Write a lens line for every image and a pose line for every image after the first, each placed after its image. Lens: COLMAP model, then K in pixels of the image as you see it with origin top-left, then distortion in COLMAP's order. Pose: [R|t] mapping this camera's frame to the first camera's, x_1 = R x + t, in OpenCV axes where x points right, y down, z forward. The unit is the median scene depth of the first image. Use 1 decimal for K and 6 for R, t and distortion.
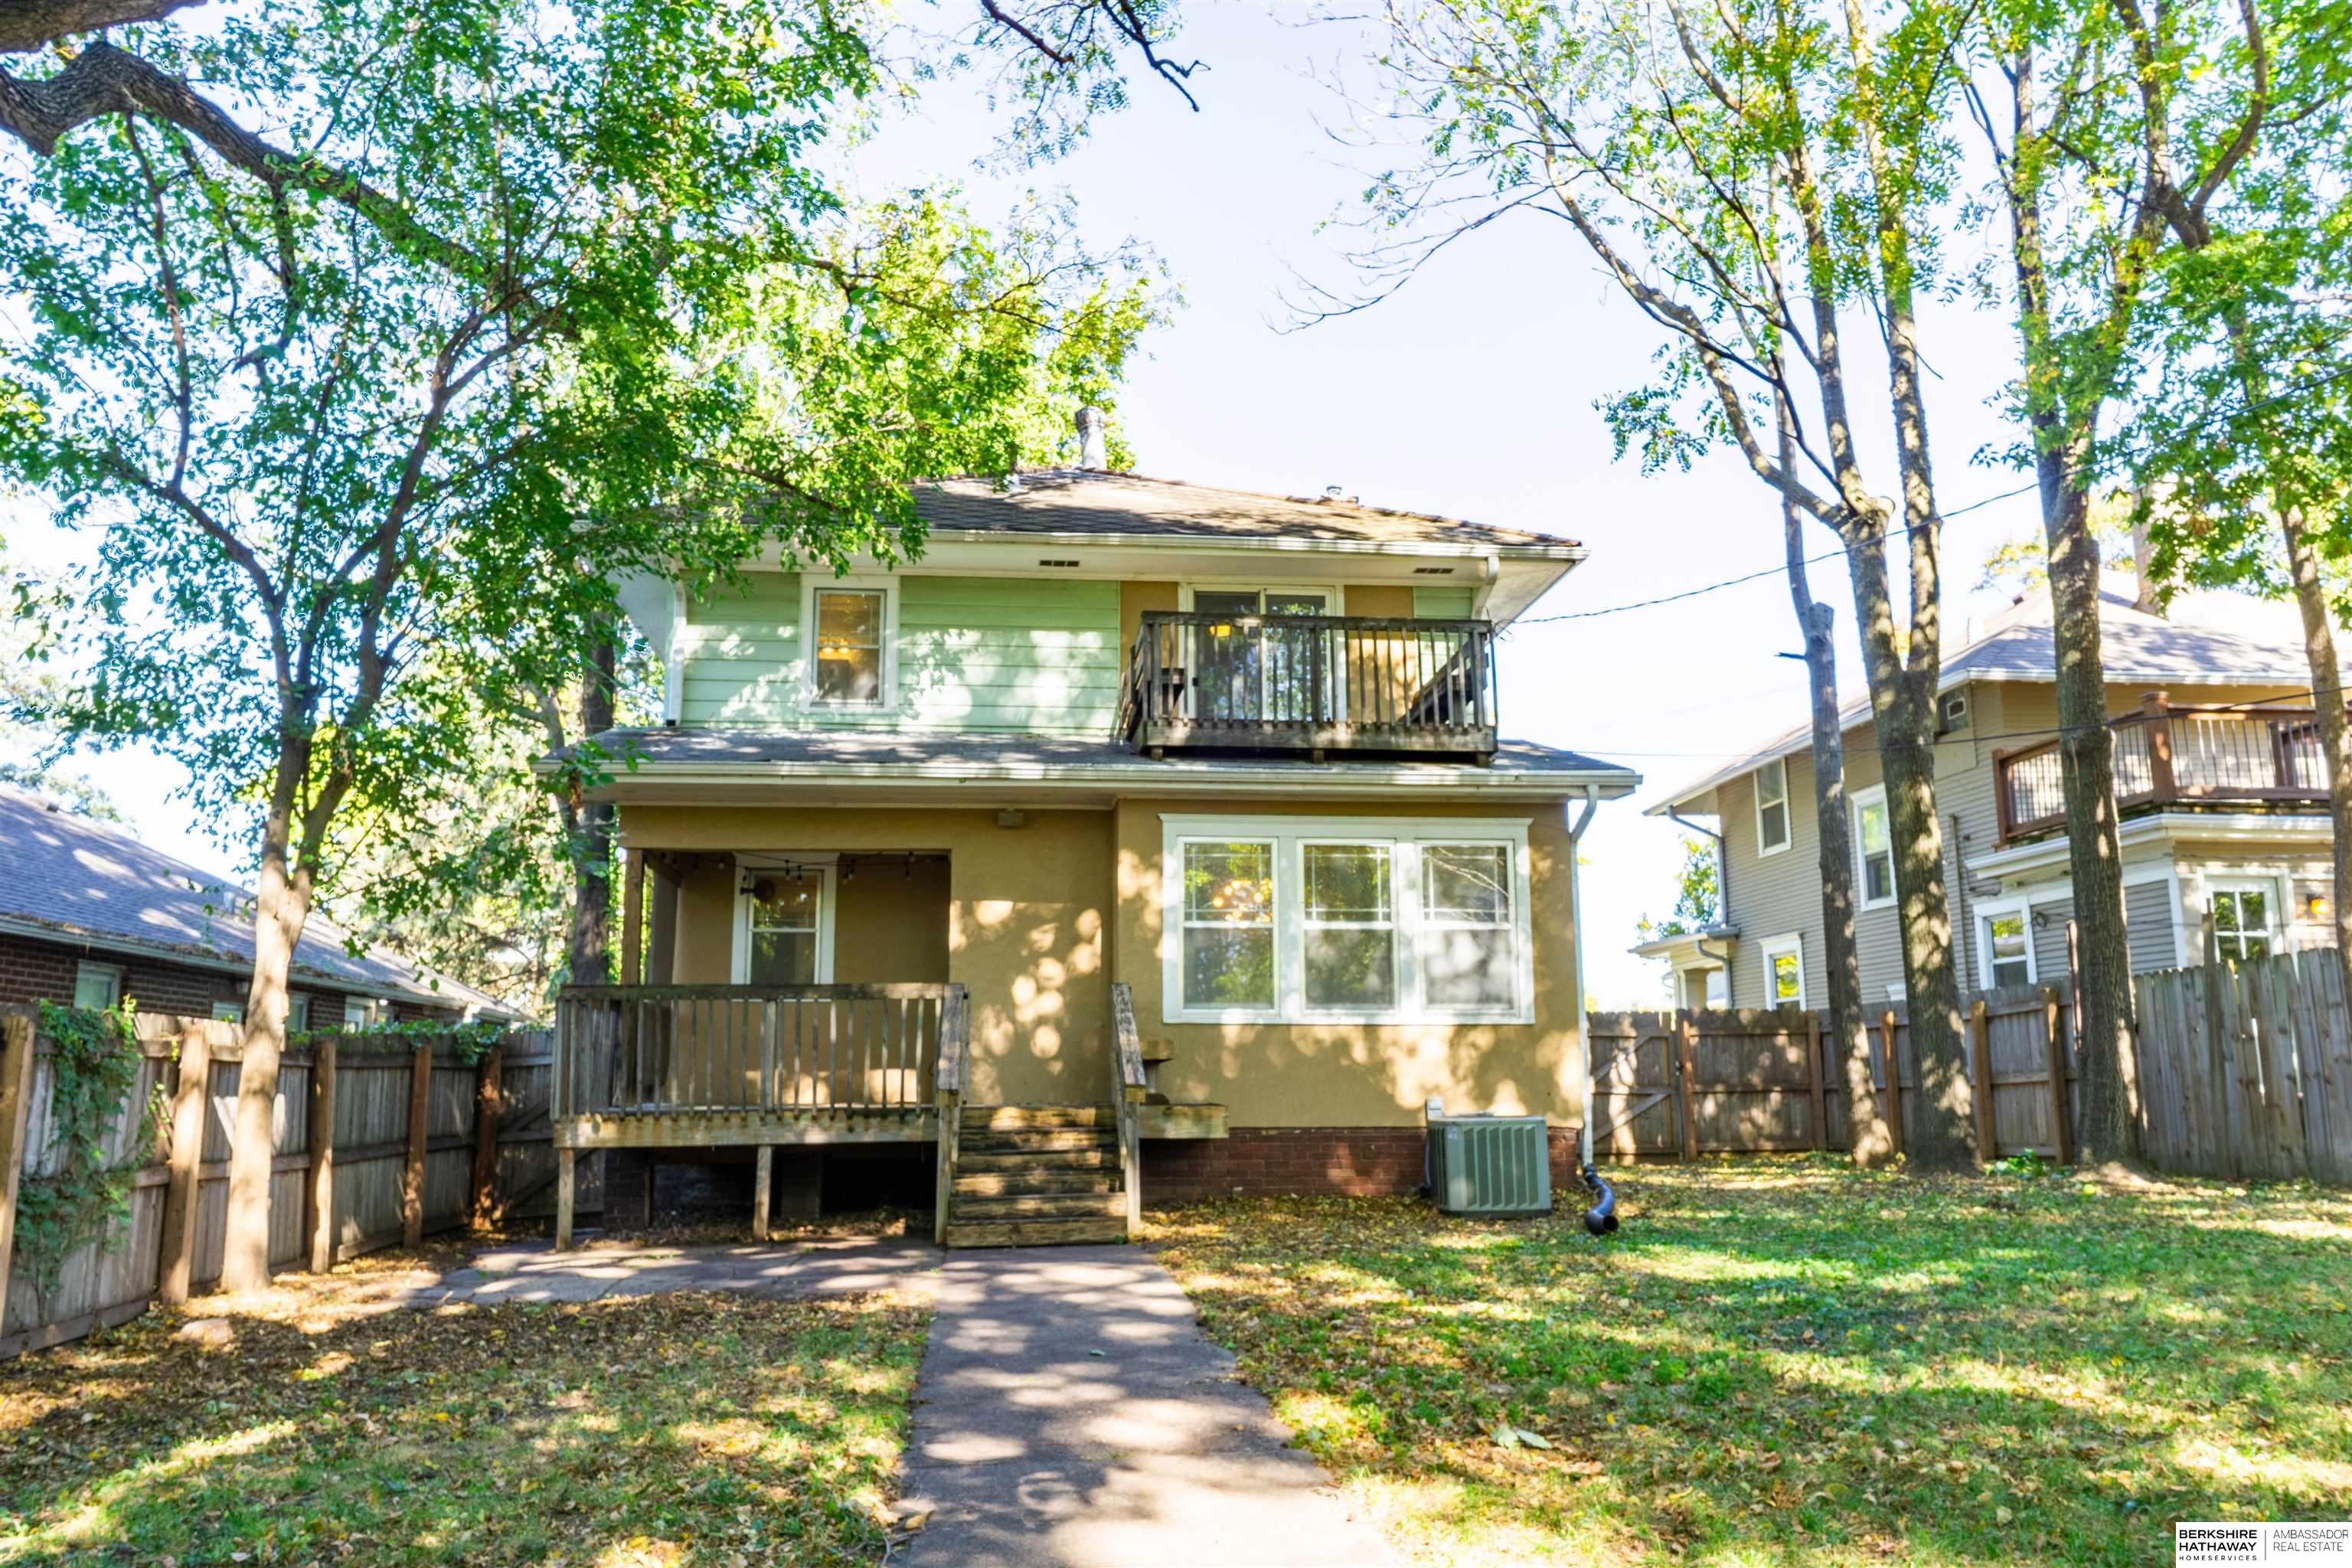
lens RADIAL K [[1766.6, 0, 1176.0], [0, 1766.6, 784.0], [0, 0, 1]] dist [0.029878, -0.000155]
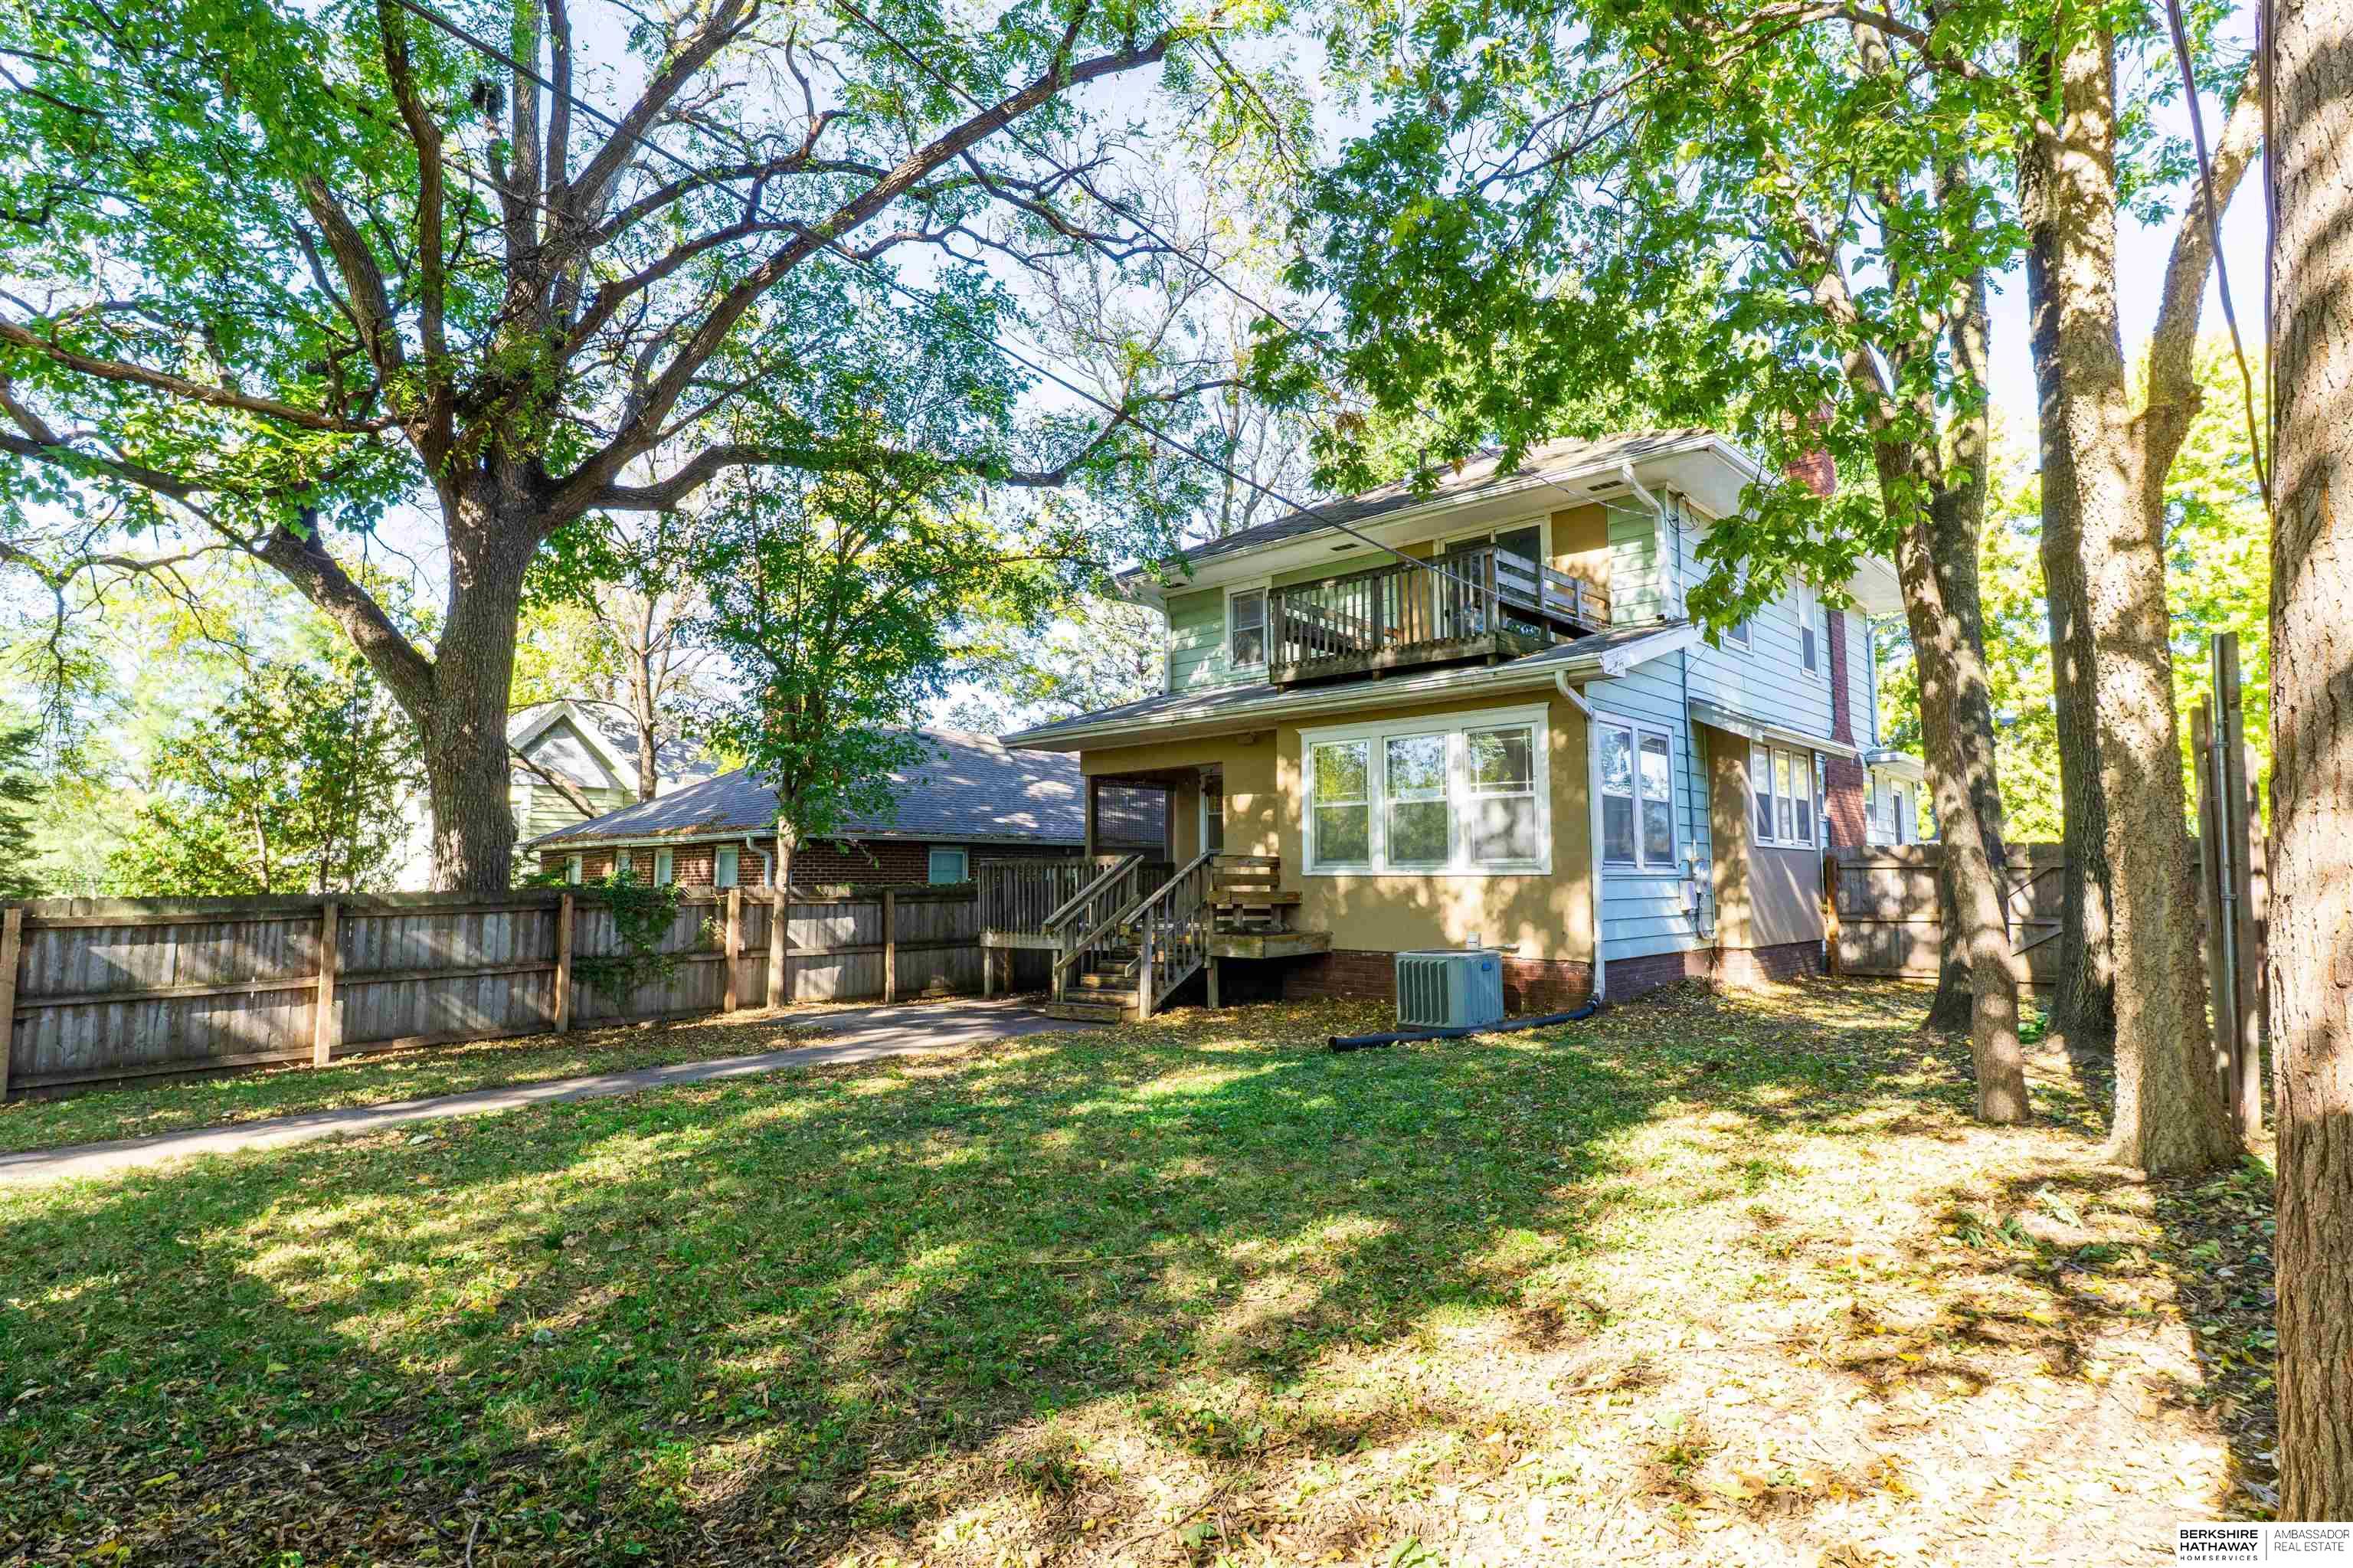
lens RADIAL K [[1229.1, 0, 1176.5], [0, 1229.1, 784.0], [0, 0, 1]] dist [0.001277, -0.000190]
pose [[0.643546, -0.058144, -0.763196, 0.679497], [0.132465, 0.990525, 0.036236, 0.011756], [0.753858, -0.124416, 0.645150, 0.288697]]
